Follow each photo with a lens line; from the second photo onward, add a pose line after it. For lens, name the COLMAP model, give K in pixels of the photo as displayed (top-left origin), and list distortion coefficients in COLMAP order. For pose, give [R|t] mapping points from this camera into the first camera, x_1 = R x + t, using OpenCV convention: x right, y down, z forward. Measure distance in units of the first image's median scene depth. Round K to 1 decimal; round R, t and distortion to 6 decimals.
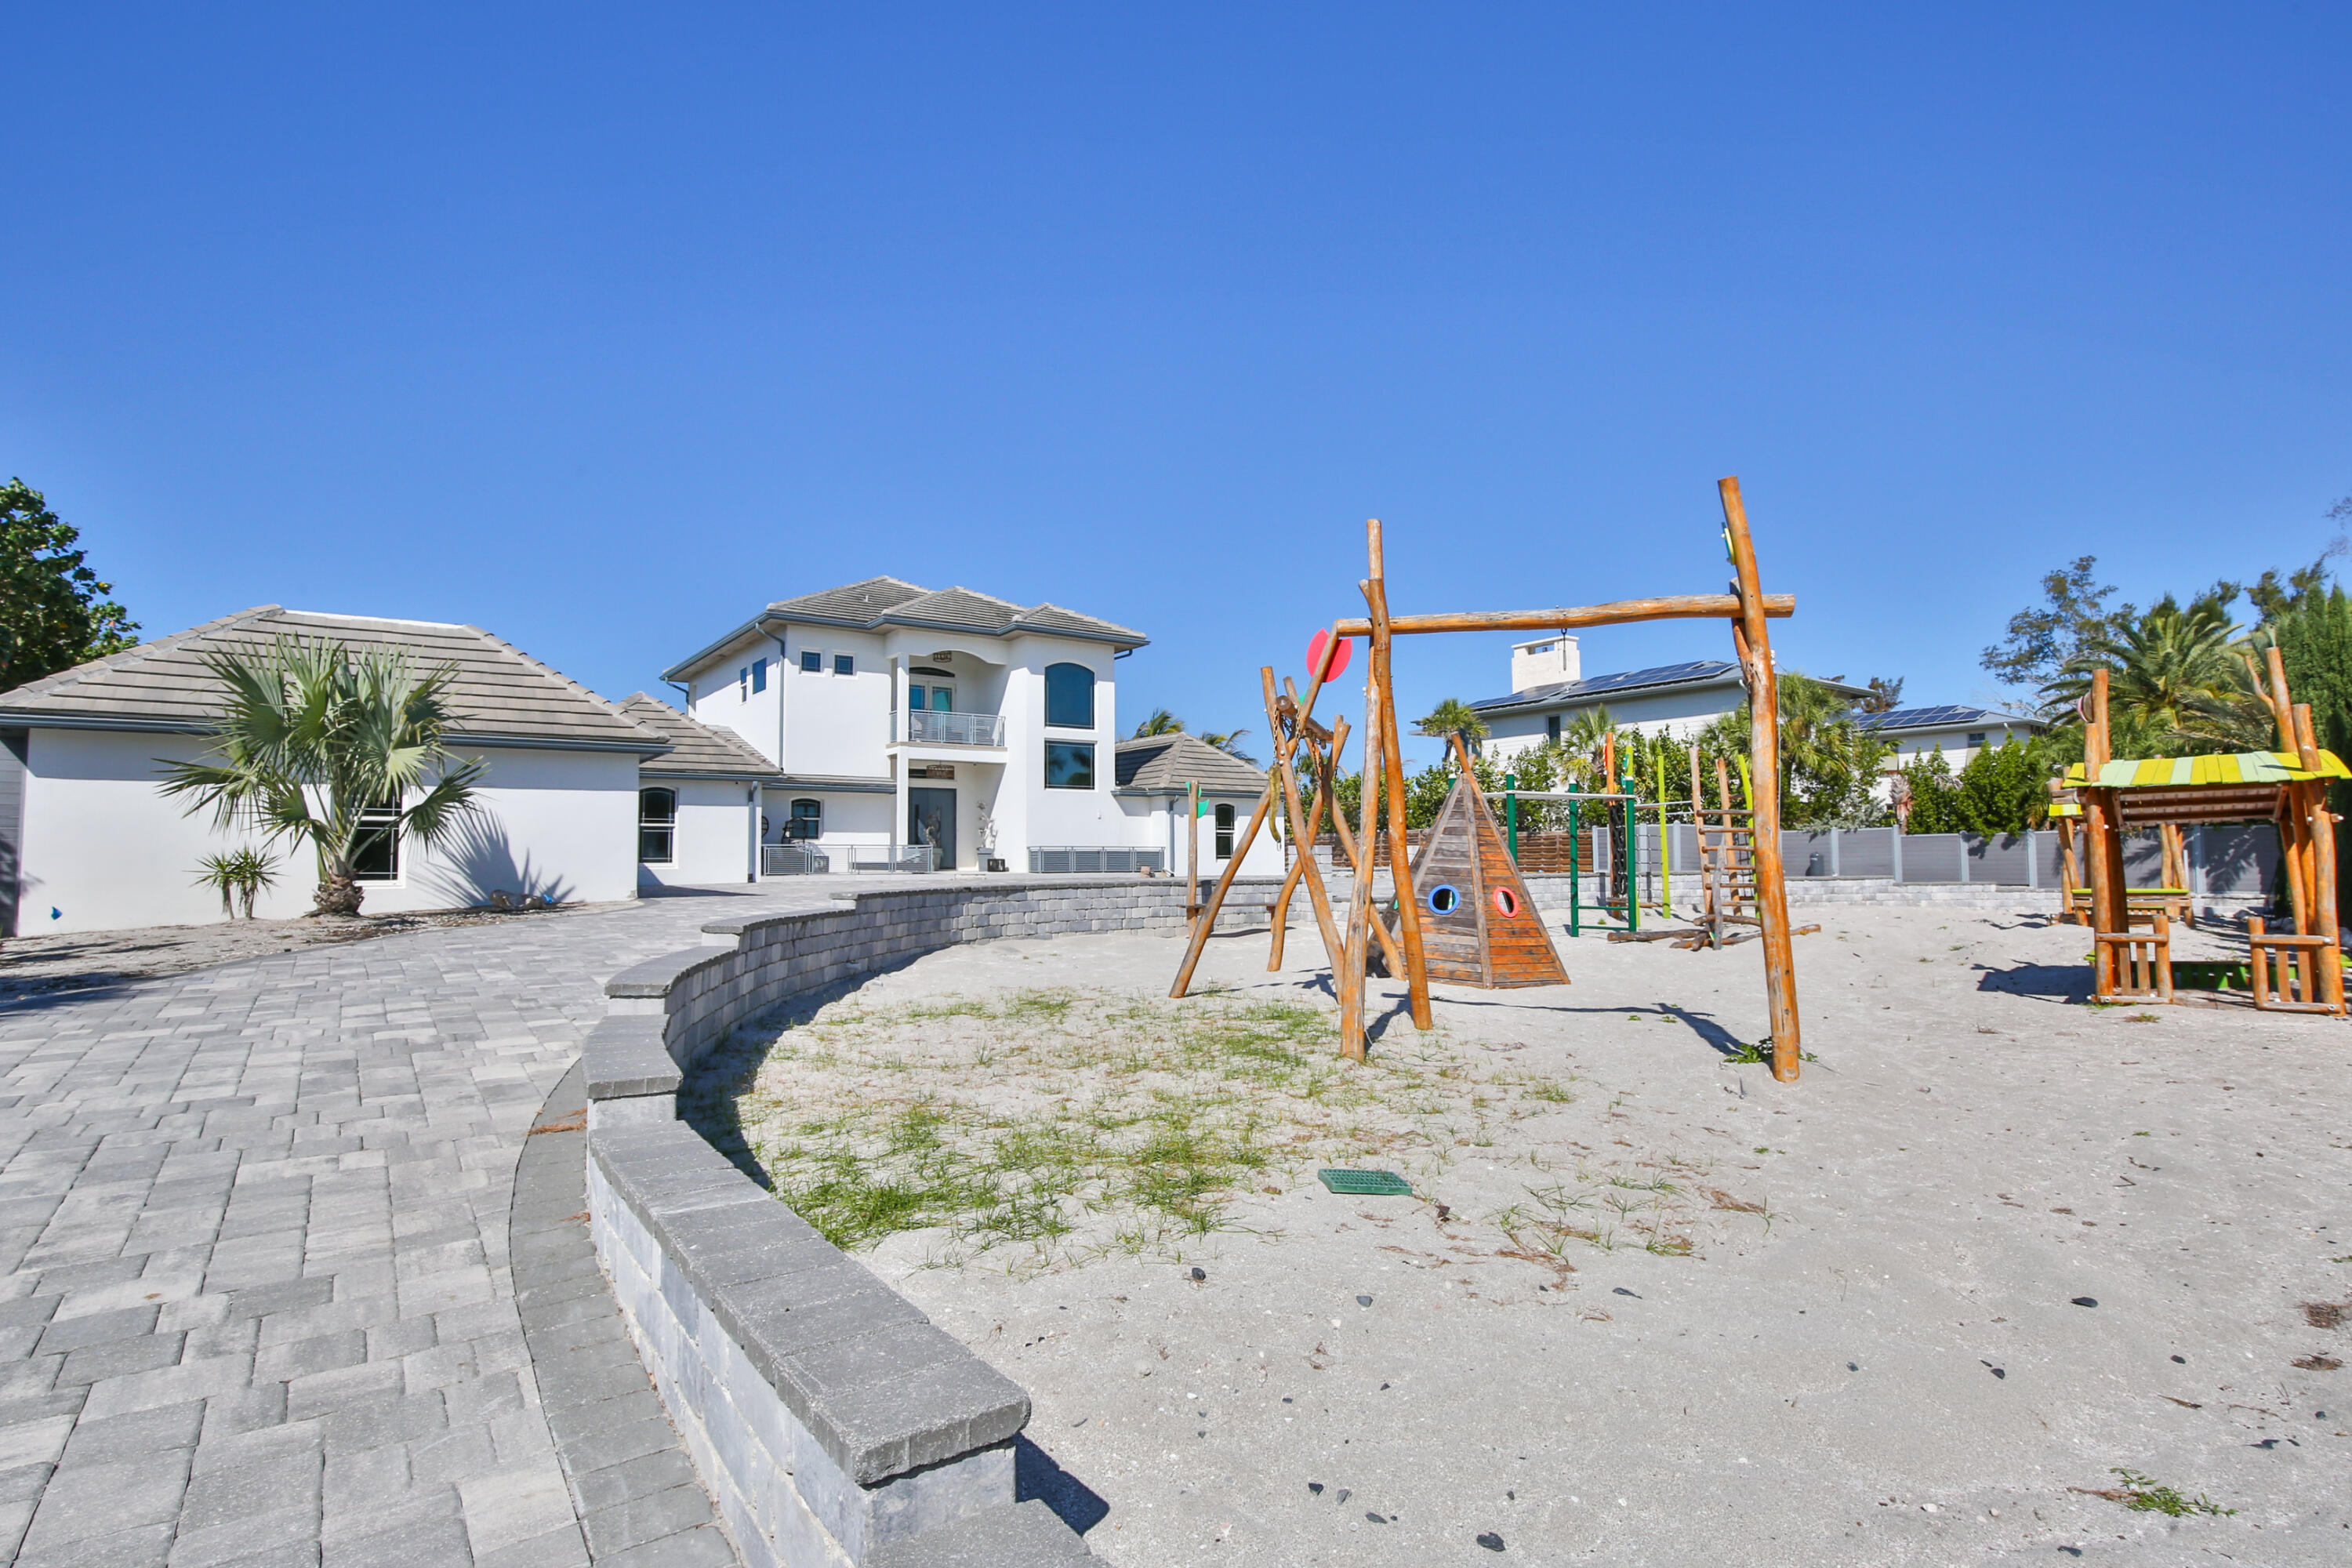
lens RADIAL K [[1143.7, 0, 1186.1], [0, 1143.7, 773.3], [0, 0, 1]] dist [-0.023250, 0.000856]
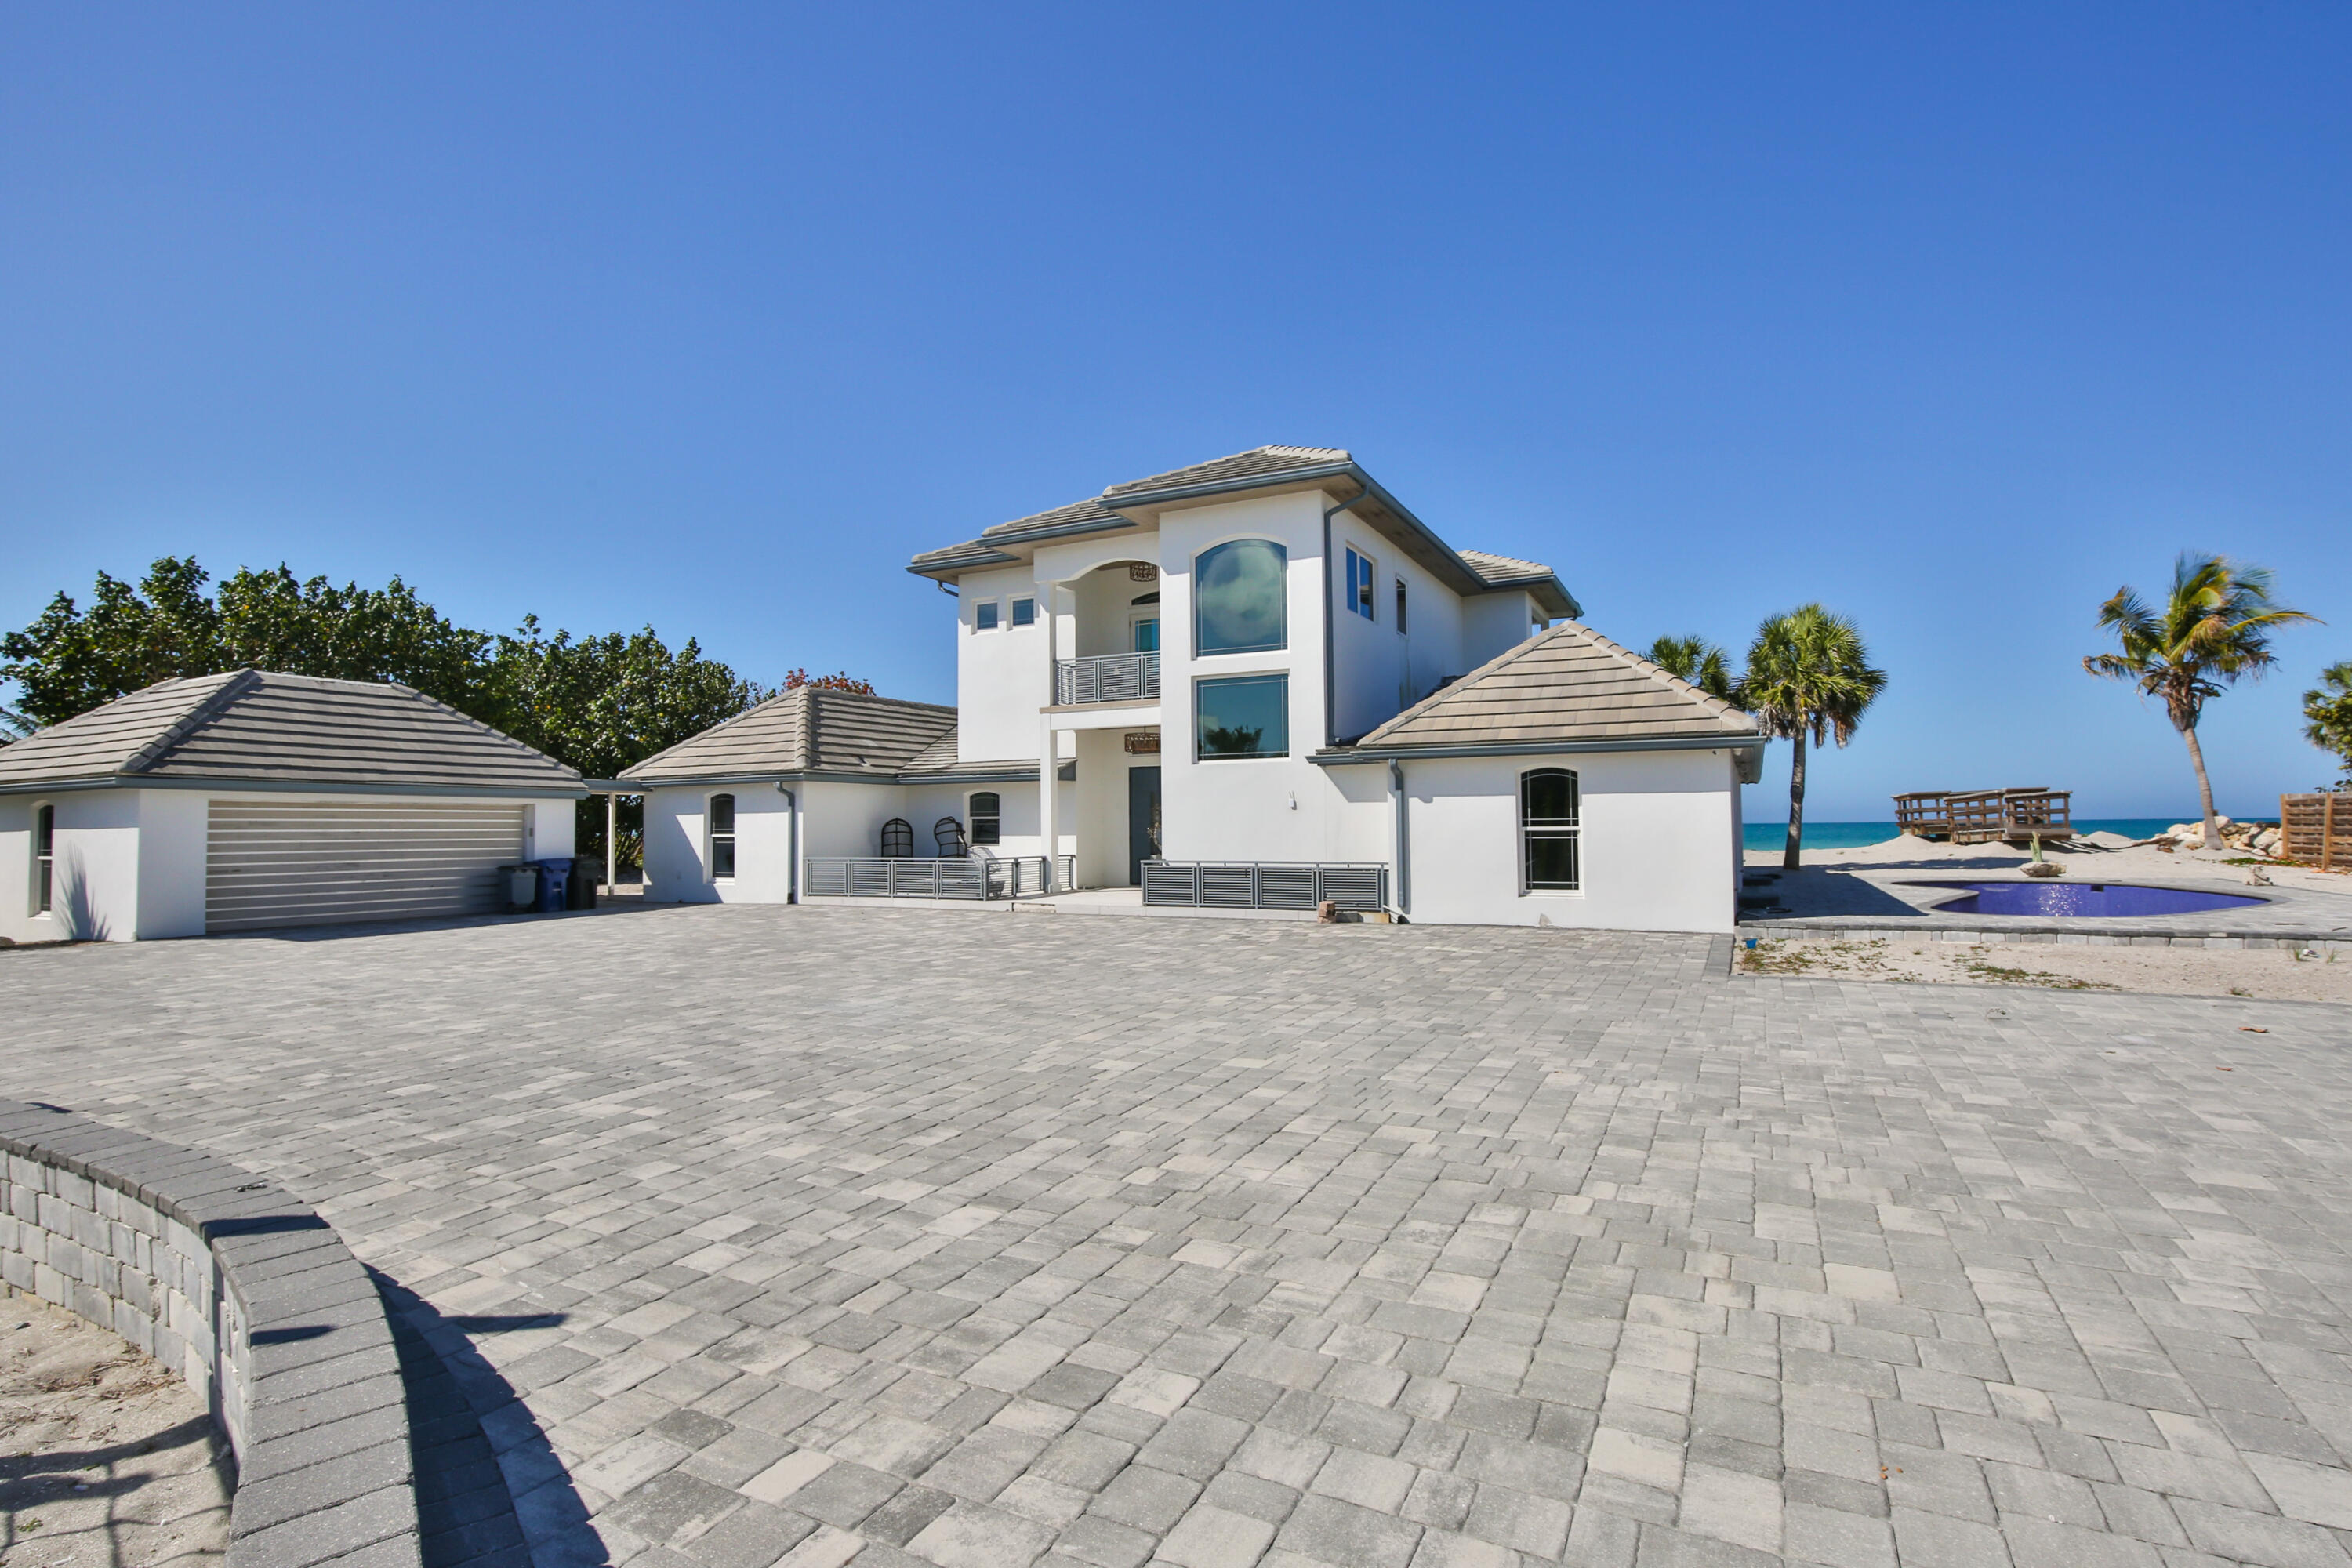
lens RADIAL K [[1143.7, 0, 1186.1], [0, 1143.7, 773.3], [0, 0, 1]] dist [-0.023250, 0.000856]
pose [[0.460070, -0.038692, -0.887039, 0.397386], [0.074642, 0.997199, -0.004784, 0.021522], [0.884740, -0.064010, 0.461669, 0.710933]]
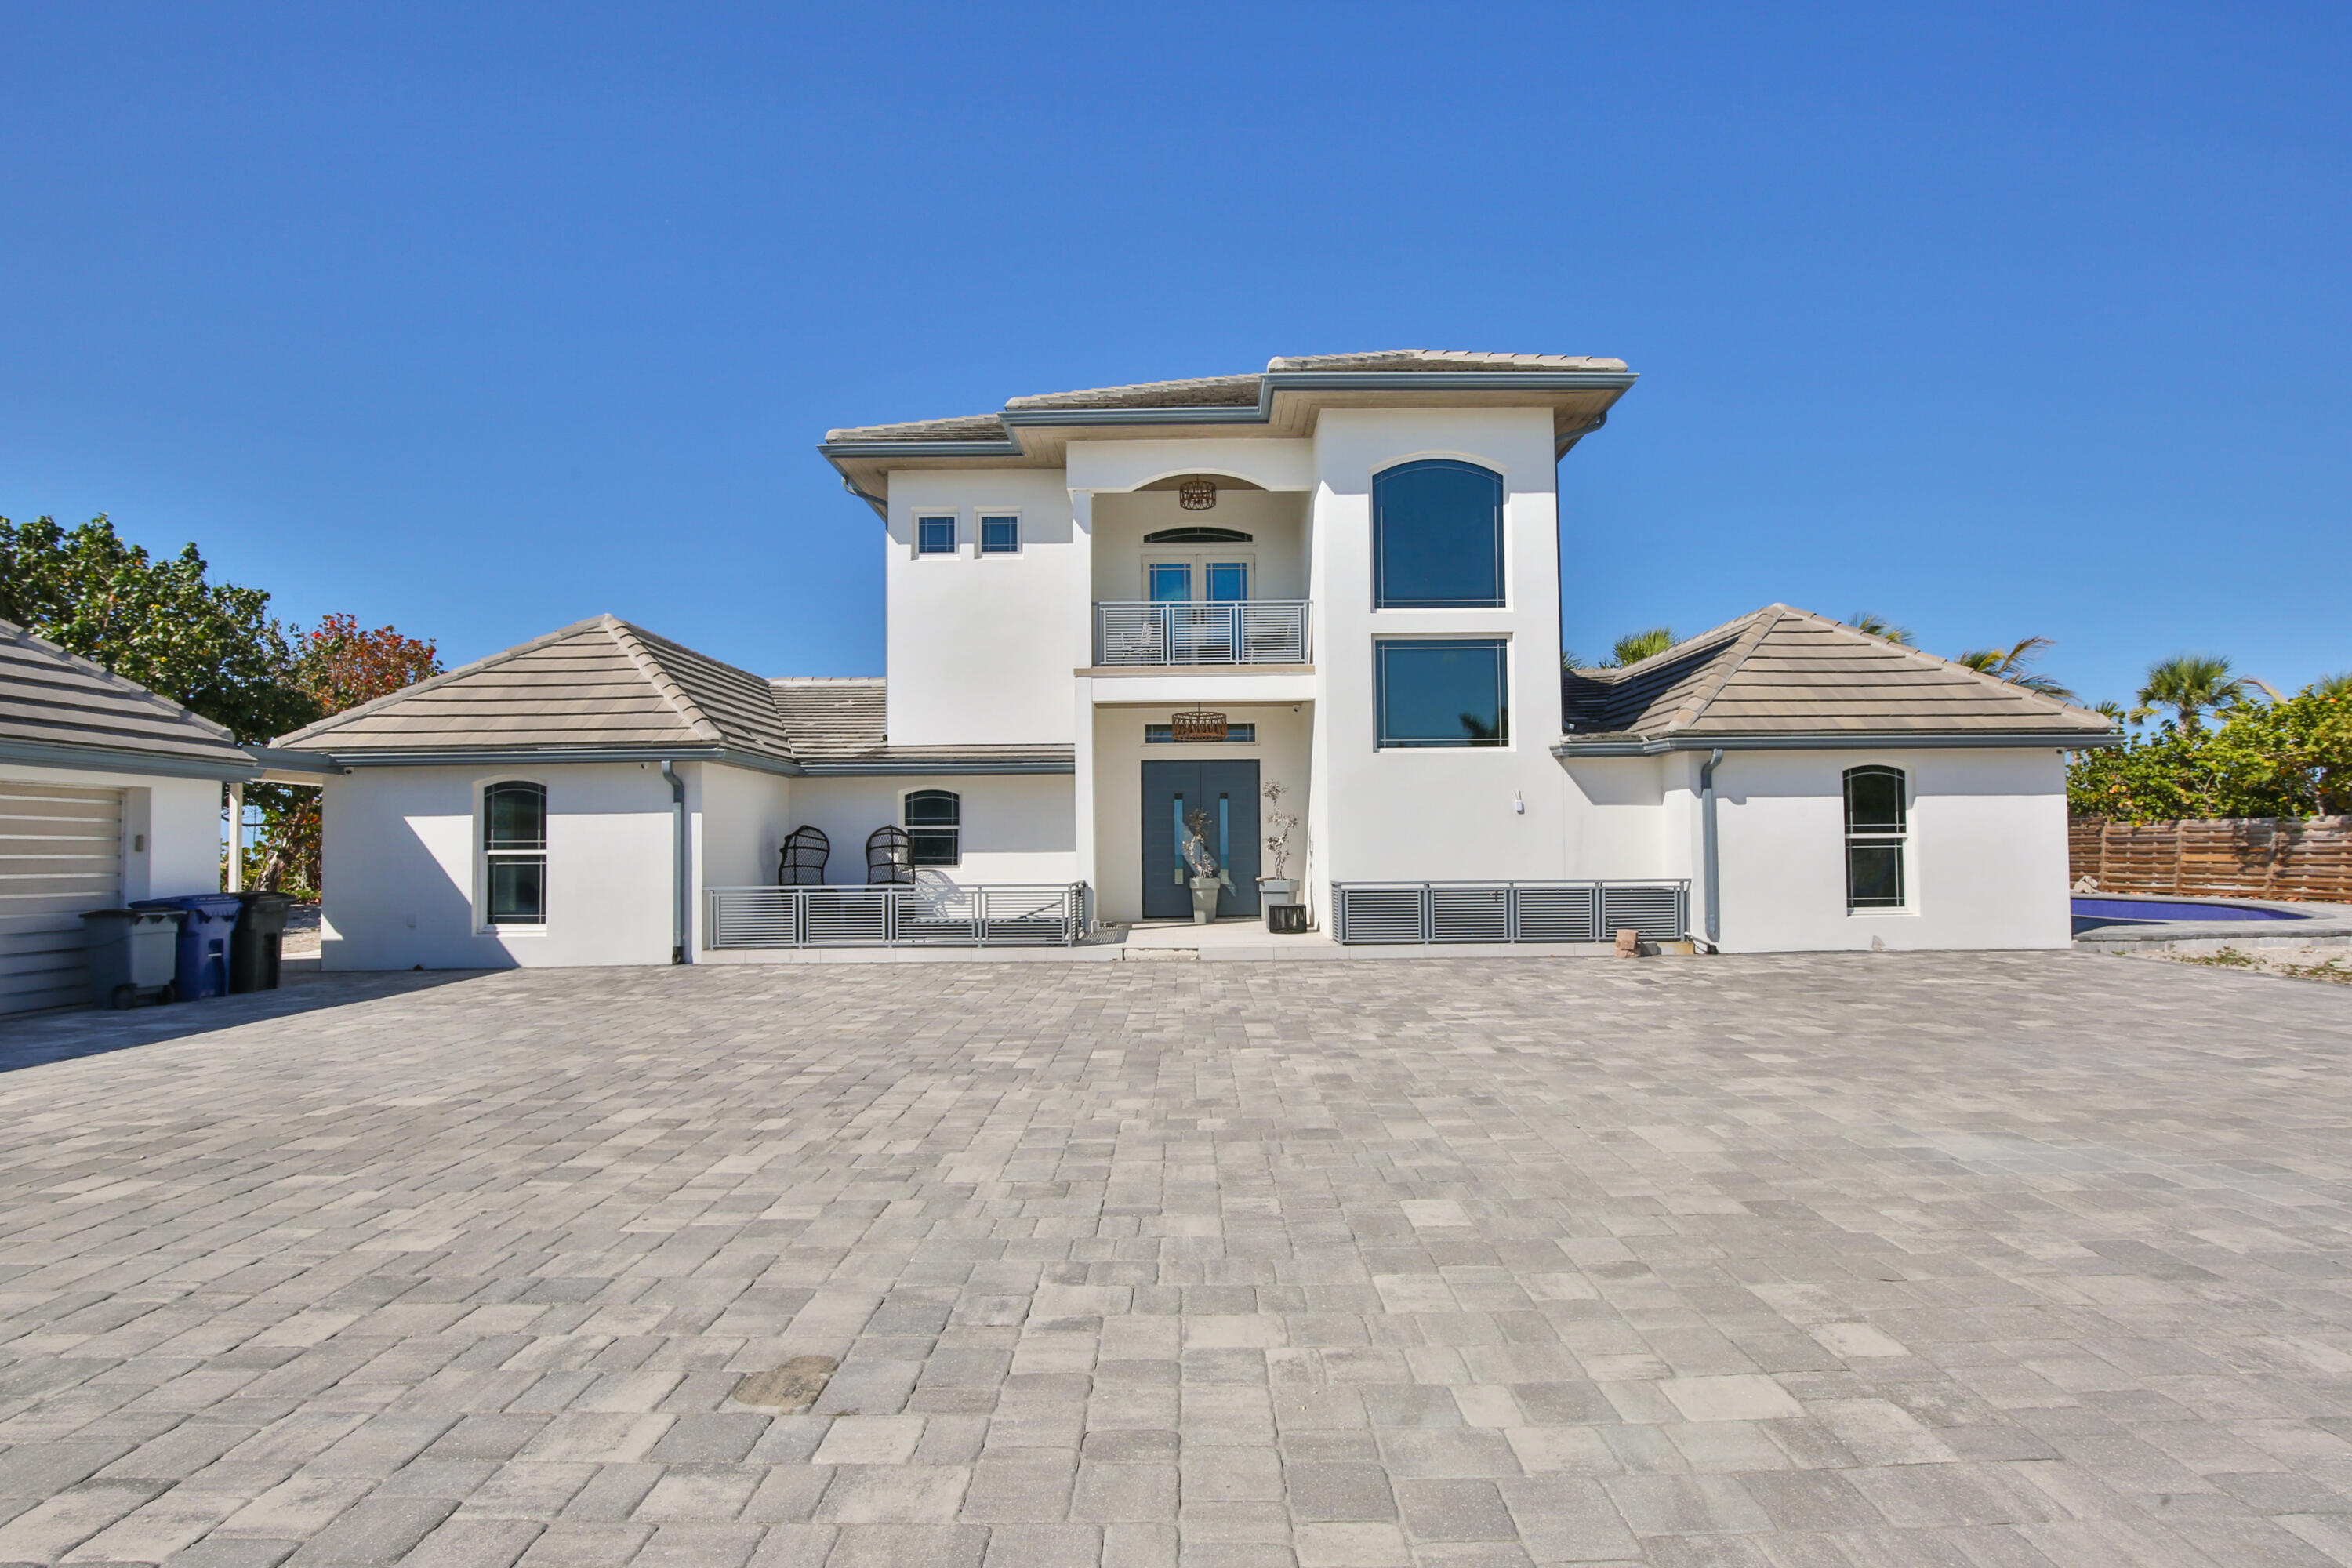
lens RADIAL K [[1167.9, 0, 1190.0], [0, 1167.9, 804.3], [0, 0, 1]] dist [-0.026162, 0.000612]
pose [[0.812969, -0.026143, -0.581719, 0.078693], [0.050135, 0.998425, 0.025195, 0.019544], [0.580144, -0.049647, 0.812999, 0.582531]]
